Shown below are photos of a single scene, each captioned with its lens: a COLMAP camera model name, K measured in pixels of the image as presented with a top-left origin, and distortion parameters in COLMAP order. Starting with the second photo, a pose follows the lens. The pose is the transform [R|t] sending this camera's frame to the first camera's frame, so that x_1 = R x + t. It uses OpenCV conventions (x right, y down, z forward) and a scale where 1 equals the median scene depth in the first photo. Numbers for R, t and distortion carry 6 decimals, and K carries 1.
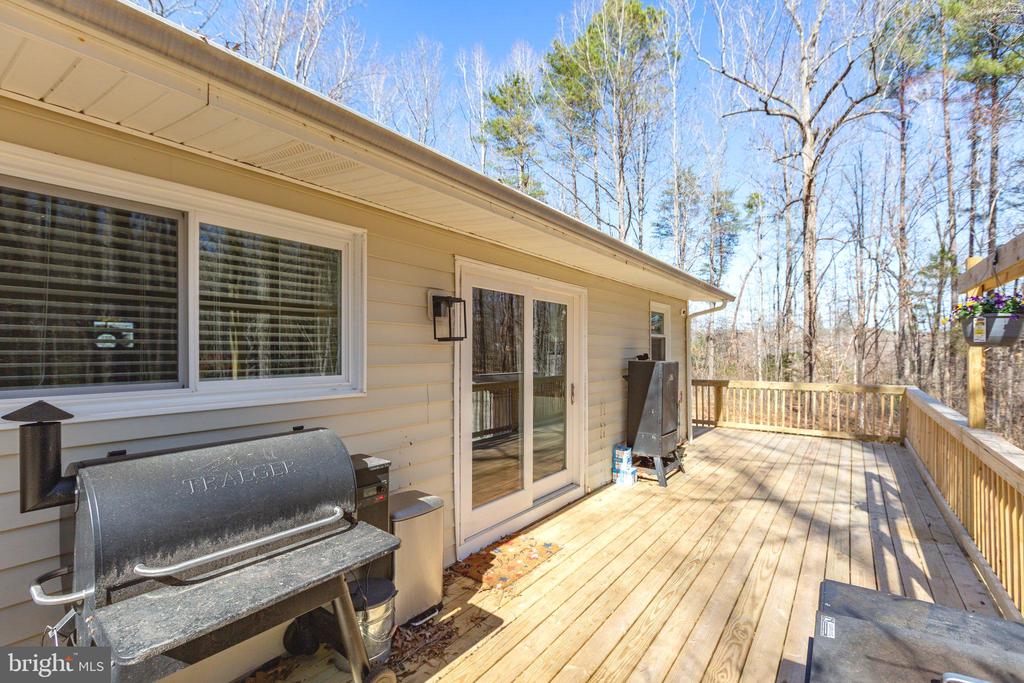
lens RADIAL K [[458.9, 0, 553.1], [0, 458.9, 347.9], [0, 0, 1]] dist [-0.003798, -0.001301]
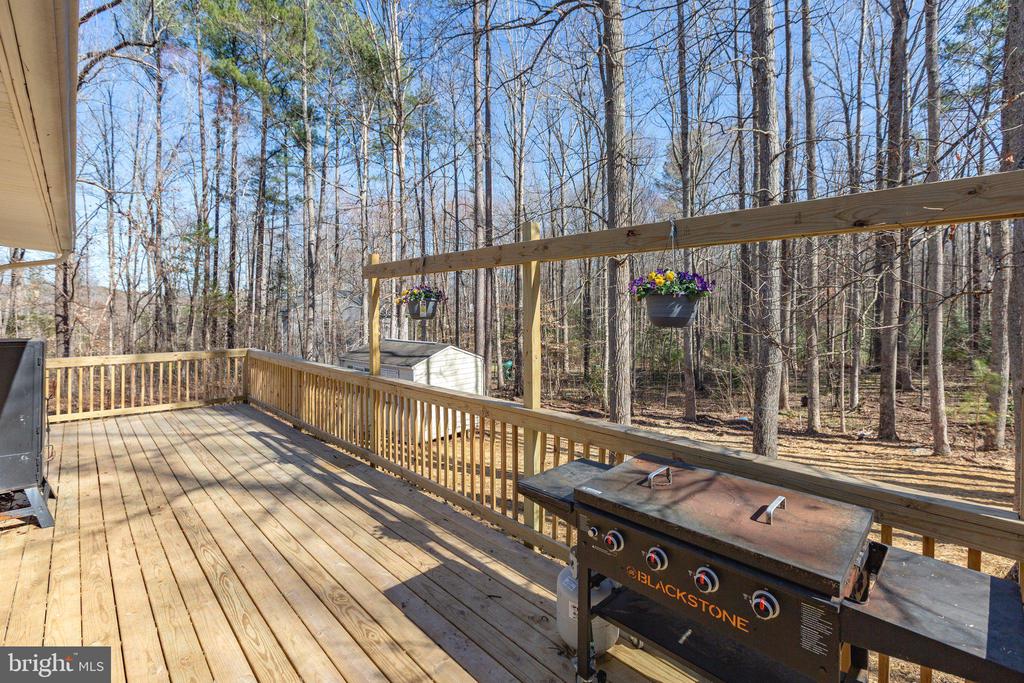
lens RADIAL K [[458.9, 0, 511.0], [0, 458.9, 308.5], [0, 0, 1]] dist [-0.003798, -0.001301]
pose [[0.222103, 0.010037, 0.974972, -0.299024], [-0.009822, 0.999919, -0.008056, -0.020040], [-0.974974, -0.007787, 0.222183, 0.222265]]
